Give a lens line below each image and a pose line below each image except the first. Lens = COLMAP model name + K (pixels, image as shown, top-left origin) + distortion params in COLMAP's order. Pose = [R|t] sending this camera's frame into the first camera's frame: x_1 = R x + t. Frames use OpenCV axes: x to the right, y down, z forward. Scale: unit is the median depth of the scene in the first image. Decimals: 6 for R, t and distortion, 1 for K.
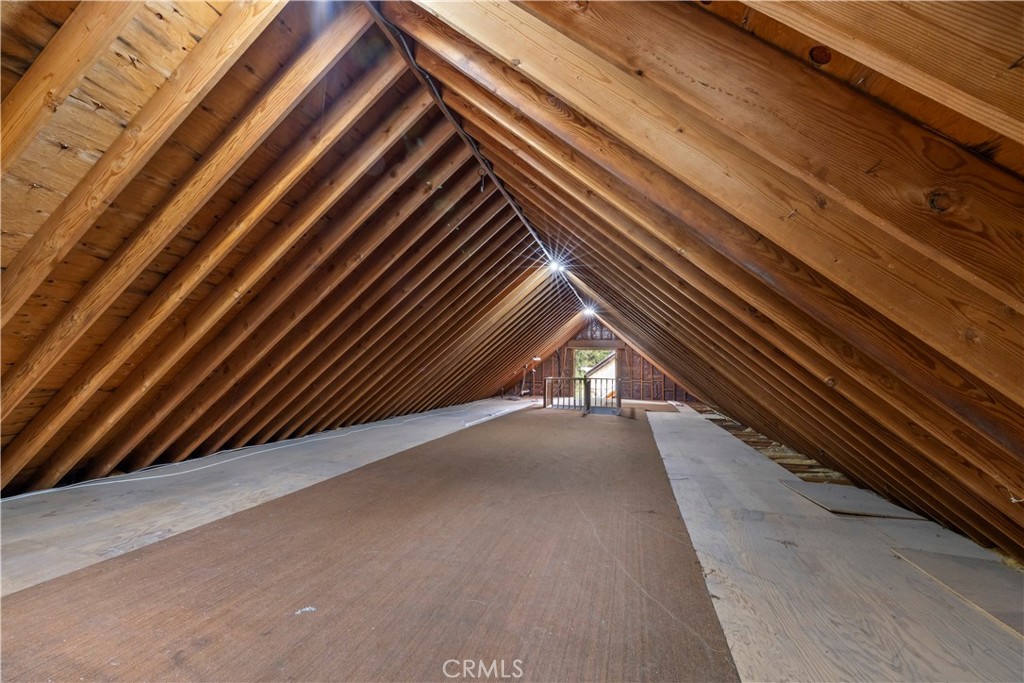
lens RADIAL K [[425.6, 0, 512.0], [0, 425.6, 341.5], [0, 0, 1]] dist [0.002432, 0.000436]
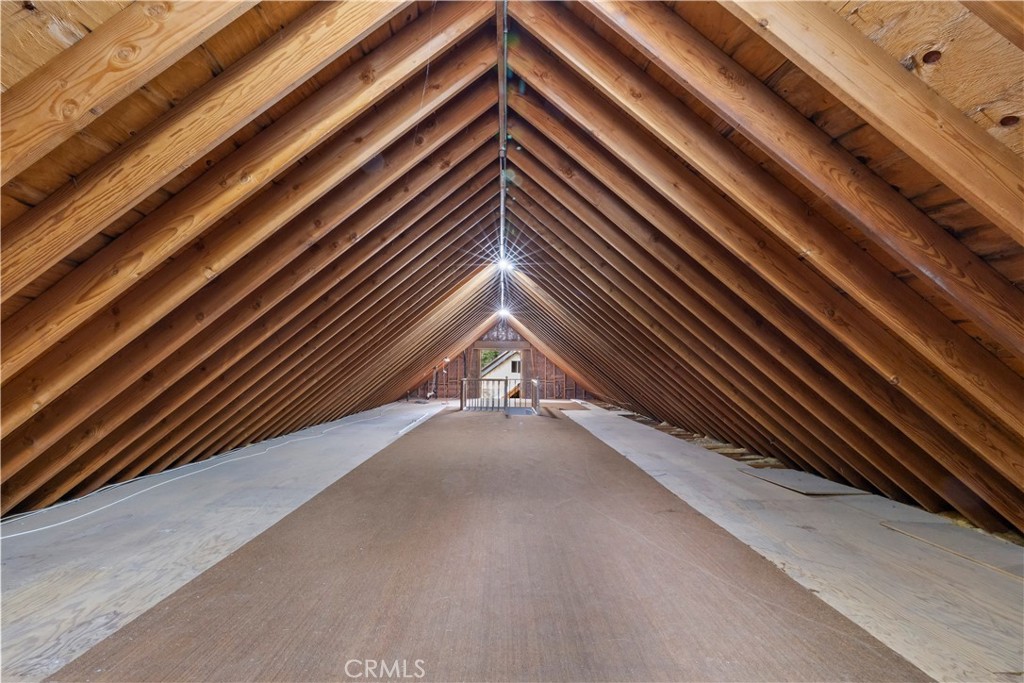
lens RADIAL K [[425.6, 0, 512.0], [0, 425.6, 341.5], [0, 0, 1]] dist [0.002432, 0.000436]
pose [[0.958326, 0.009529, 0.285518, -0.237925], [-0.008974, 0.999954, -0.003249, 0.002987], [-0.285536, 0.000551, 0.958368, 0.099450]]
